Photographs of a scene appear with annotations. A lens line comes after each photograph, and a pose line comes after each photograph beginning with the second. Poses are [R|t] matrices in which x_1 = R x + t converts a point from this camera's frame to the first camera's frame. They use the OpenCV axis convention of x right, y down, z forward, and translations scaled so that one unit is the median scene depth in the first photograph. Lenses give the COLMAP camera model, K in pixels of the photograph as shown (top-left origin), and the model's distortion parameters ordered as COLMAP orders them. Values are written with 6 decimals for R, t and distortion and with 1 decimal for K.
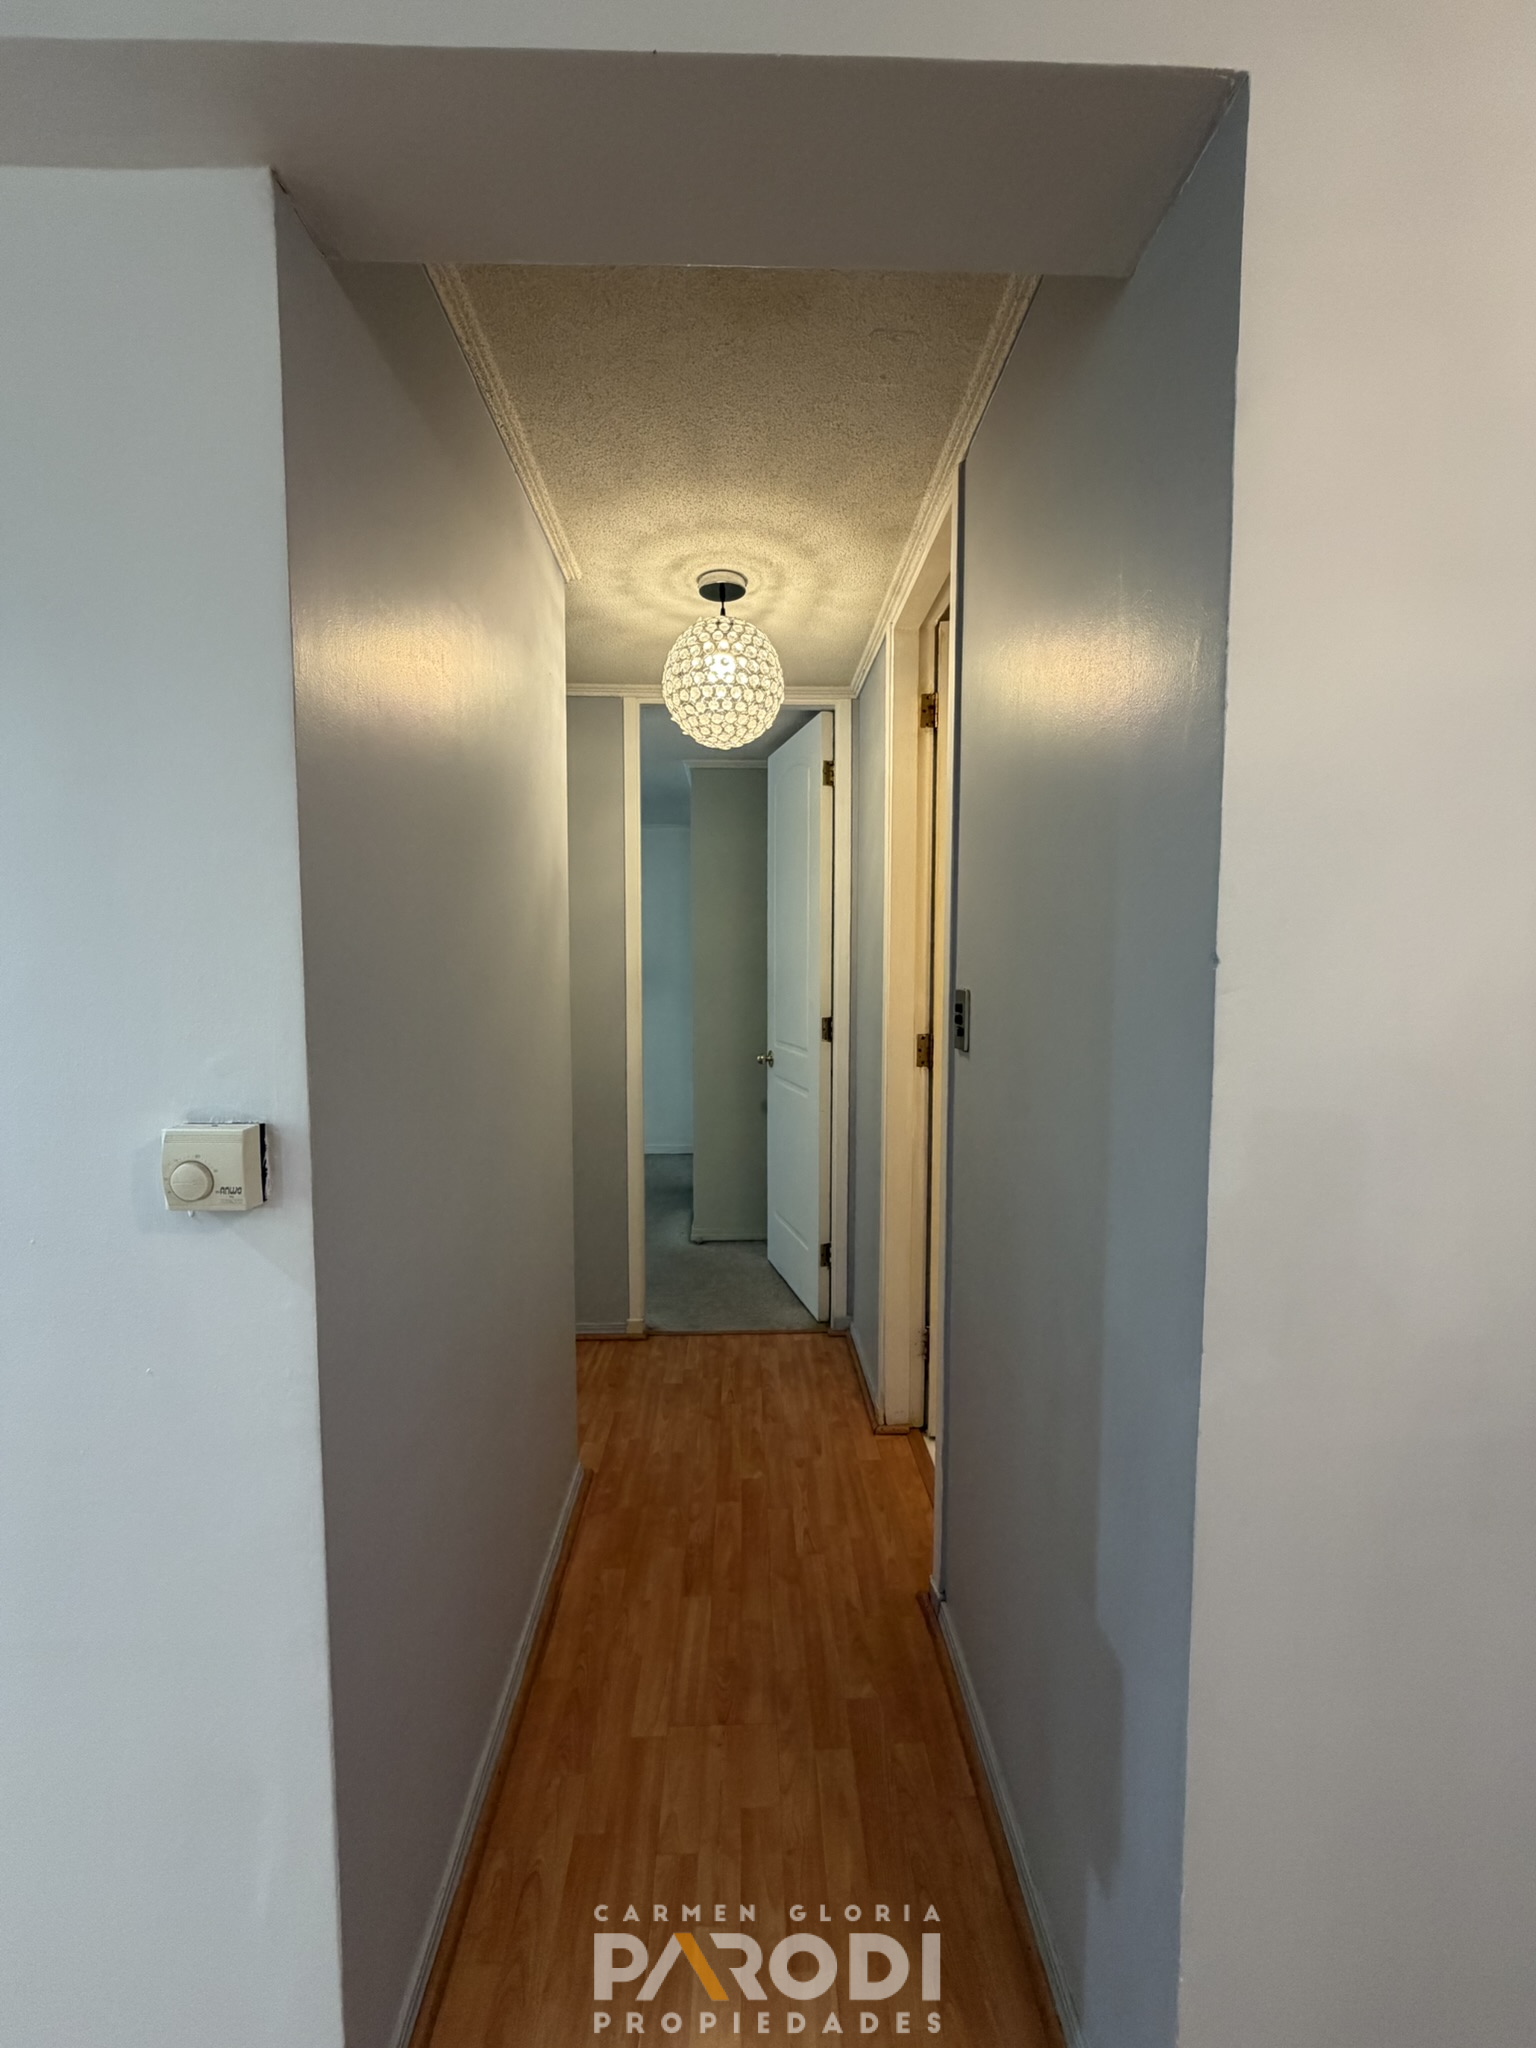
lens RADIAL K [[814.3, 0, 767.7], [0, 814.3, 1026.3], [0, 0, 1]] dist [-0.001131, 0.000275]
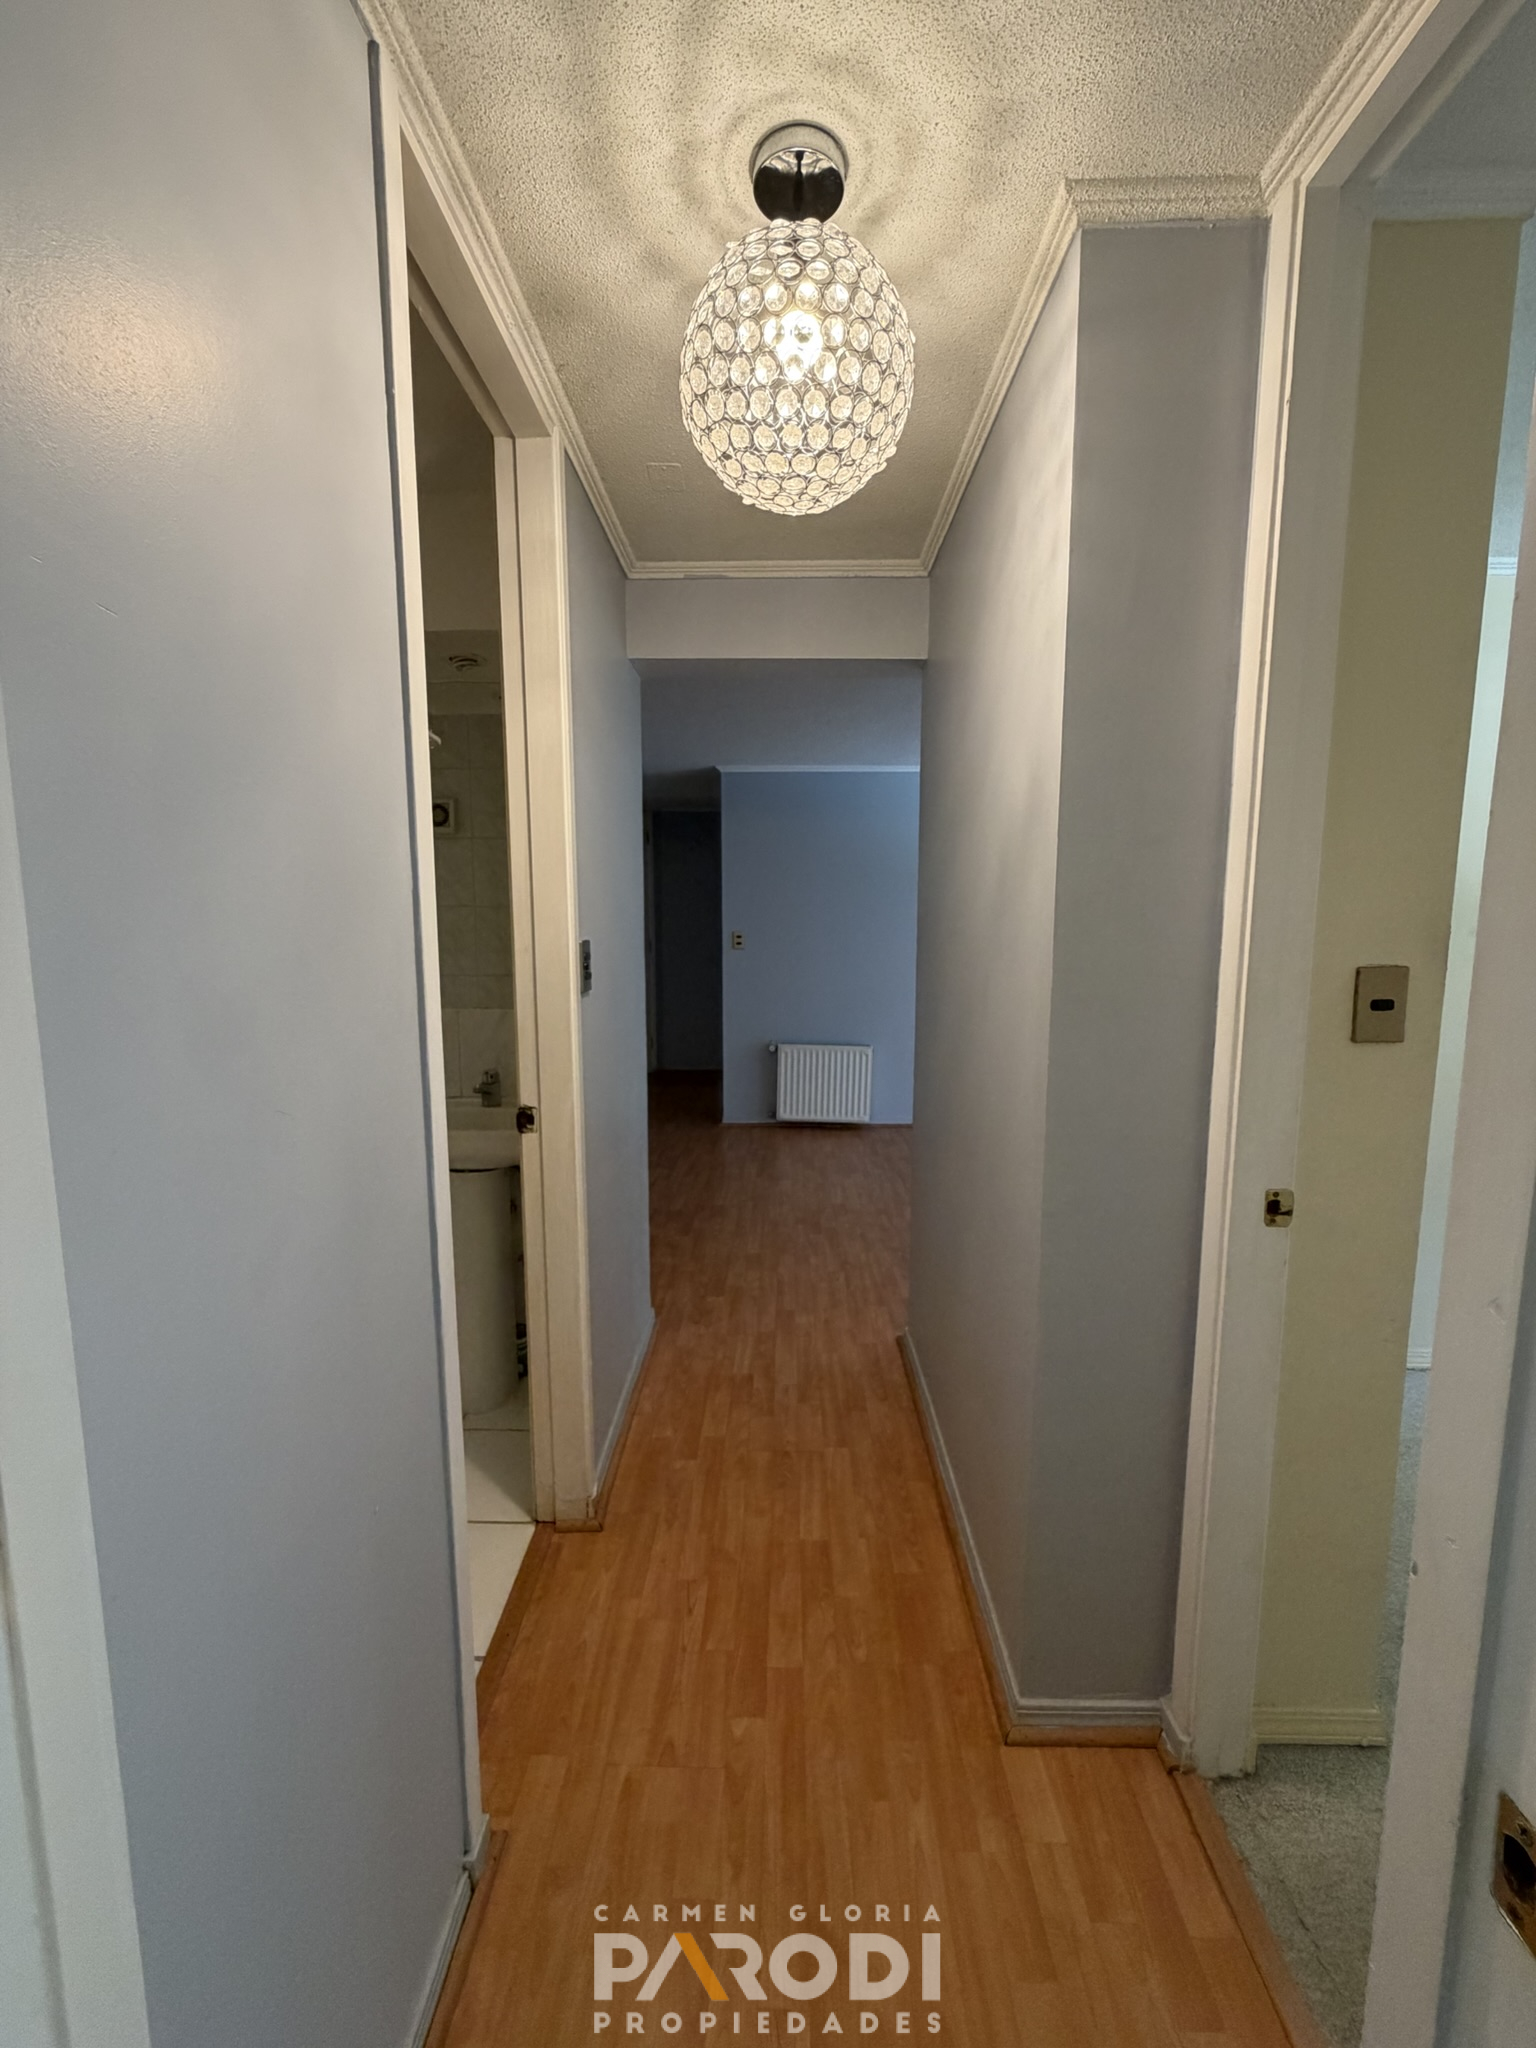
lens RADIAL K [[814.3, 0, 768.5], [0, 814.3, 1017.8], [0, 0, 1]] dist [-0.001131, 0.000275]
pose [[-0.998601, -0.005409, 0.052592, -0.073387], [0.005060, 0.980406, 0.196925, -0.133002], [-0.052627, 0.196916, -0.979007, 1.727183]]
